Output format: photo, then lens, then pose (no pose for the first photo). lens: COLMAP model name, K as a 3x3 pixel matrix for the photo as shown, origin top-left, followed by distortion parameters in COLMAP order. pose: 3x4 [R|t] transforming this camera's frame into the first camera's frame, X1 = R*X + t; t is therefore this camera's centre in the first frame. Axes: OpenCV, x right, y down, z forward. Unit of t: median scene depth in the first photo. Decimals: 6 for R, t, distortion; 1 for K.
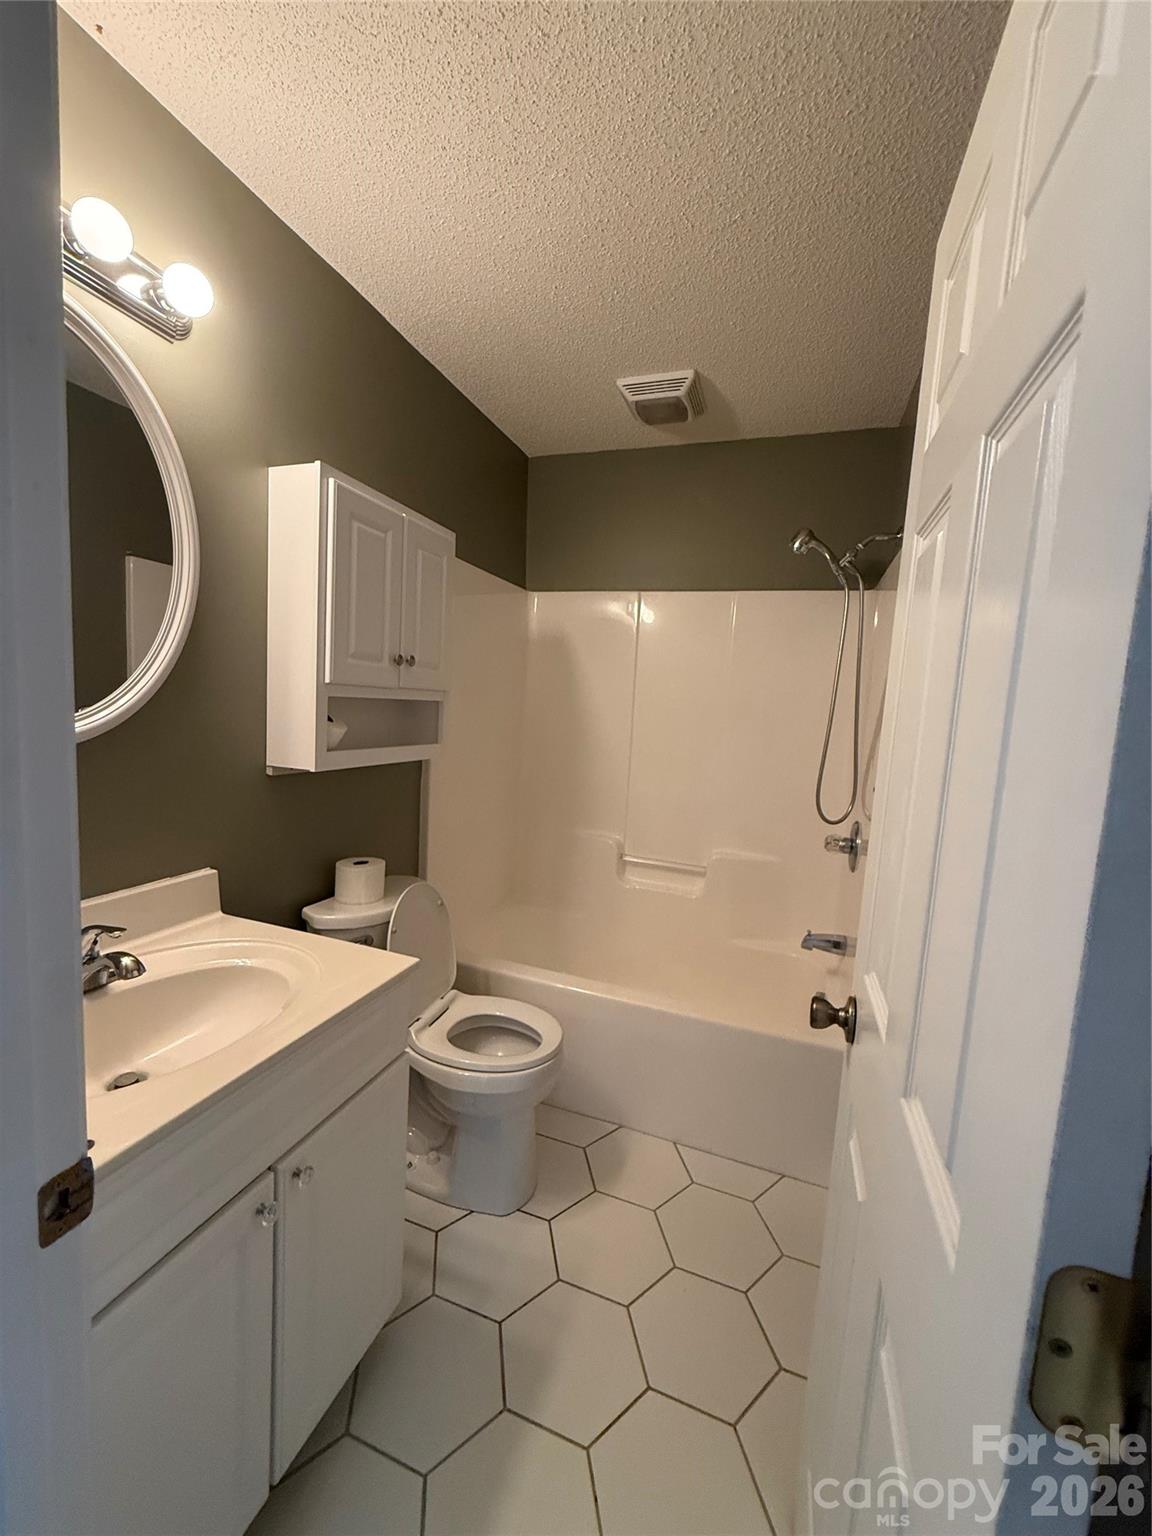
lens RADIAL K [[613.7, 0, 574.7], [0, 613.7, 765.8], [0, 0, 1]] dist [-0.000827, -0.000016]
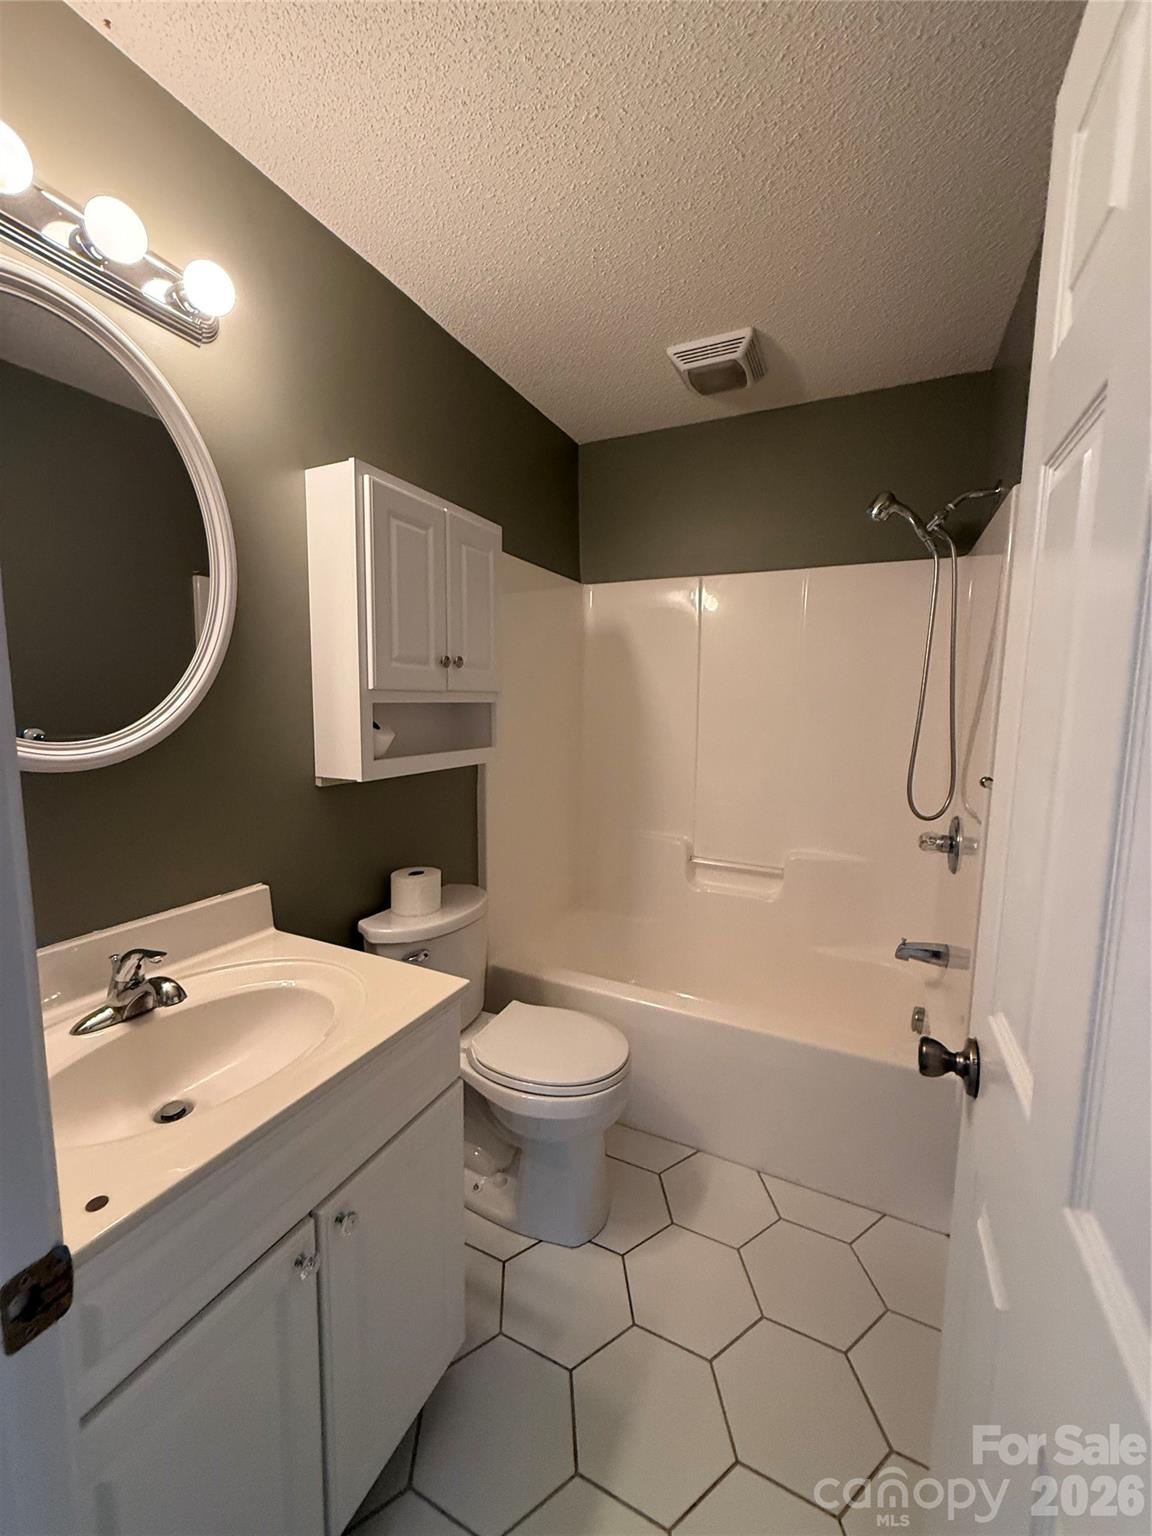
lens RADIAL K [[613.7, 0, 574.7], [0, 613.7, 765.8], [0, 0, 1]] dist [-0.000827, -0.000016]
pose [[0.993171, -0.034162, -0.111550, 0.017132], [0.034657, 0.999396, 0.002506, -0.006366], [0.111397, -0.006355, 0.993756, 0.079782]]
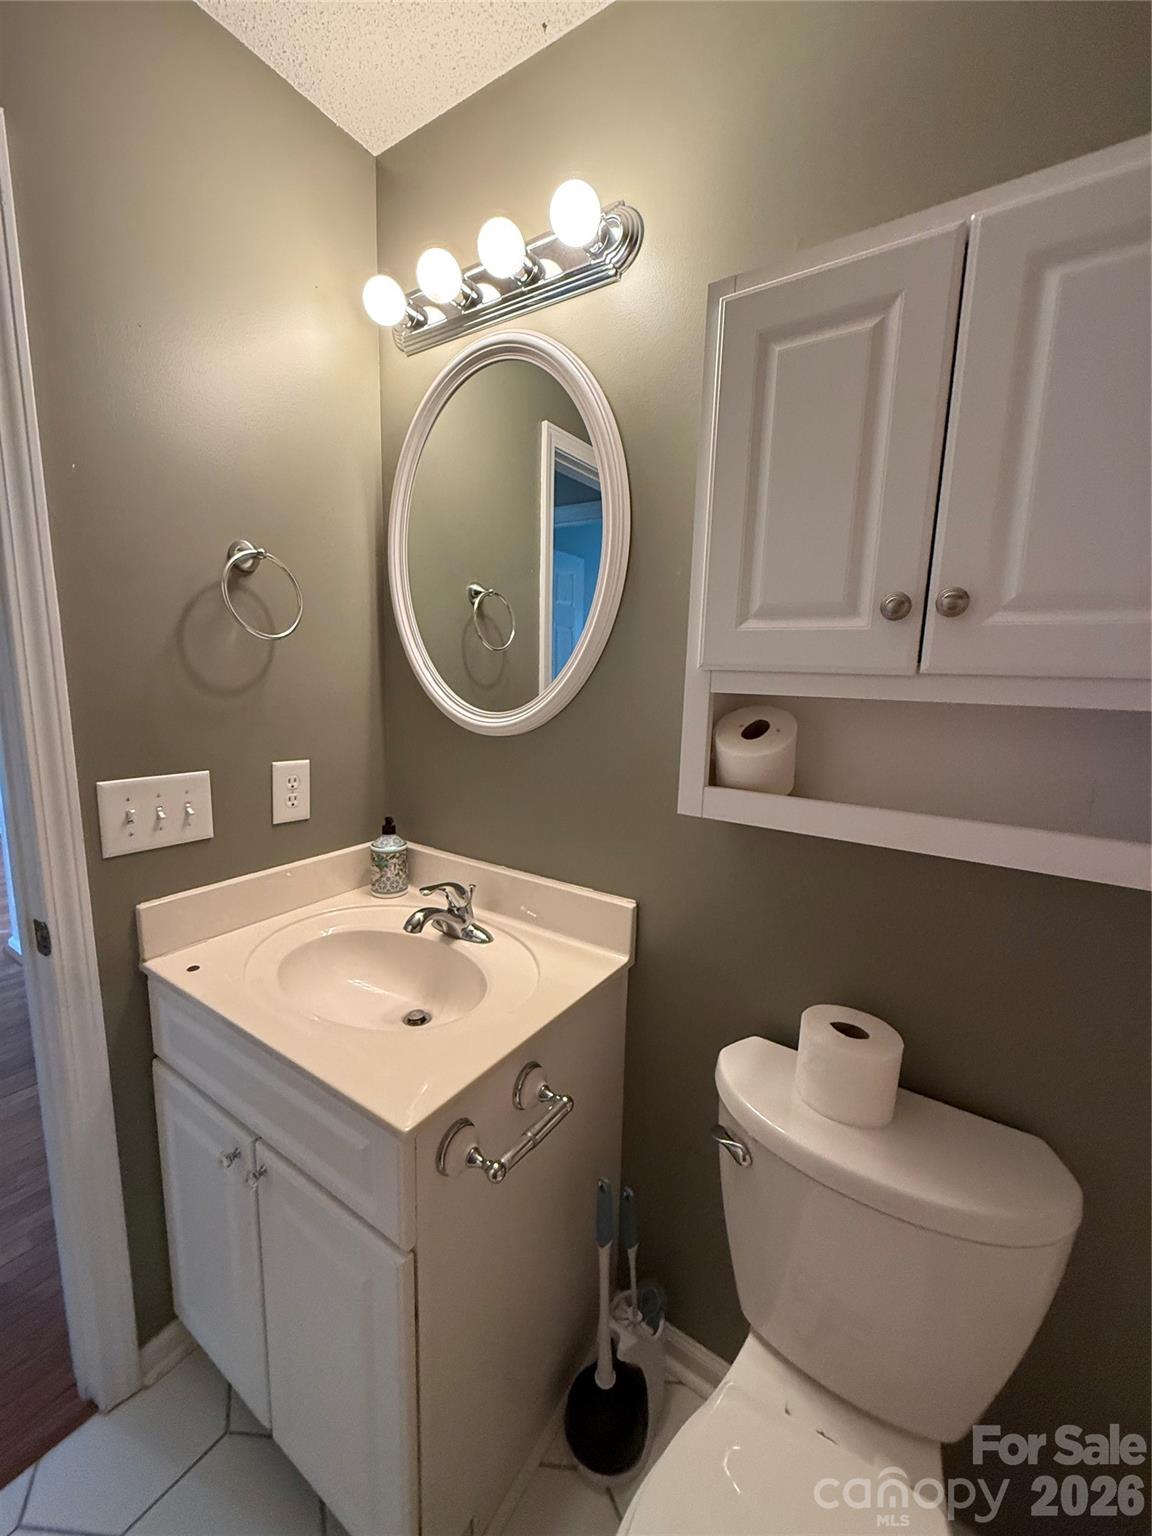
lens RADIAL K [[613.7, 0, 574.7], [0, 613.7, 765.8], [0, 0, 1]] dist [-0.000827, -0.000016]
pose [[-0.241865, 0.086322, -0.966463, 0.201533], [-0.142649, 0.982049, 0.123413, -0.100352], [0.959767, 0.167714, -0.225209, 1.031965]]
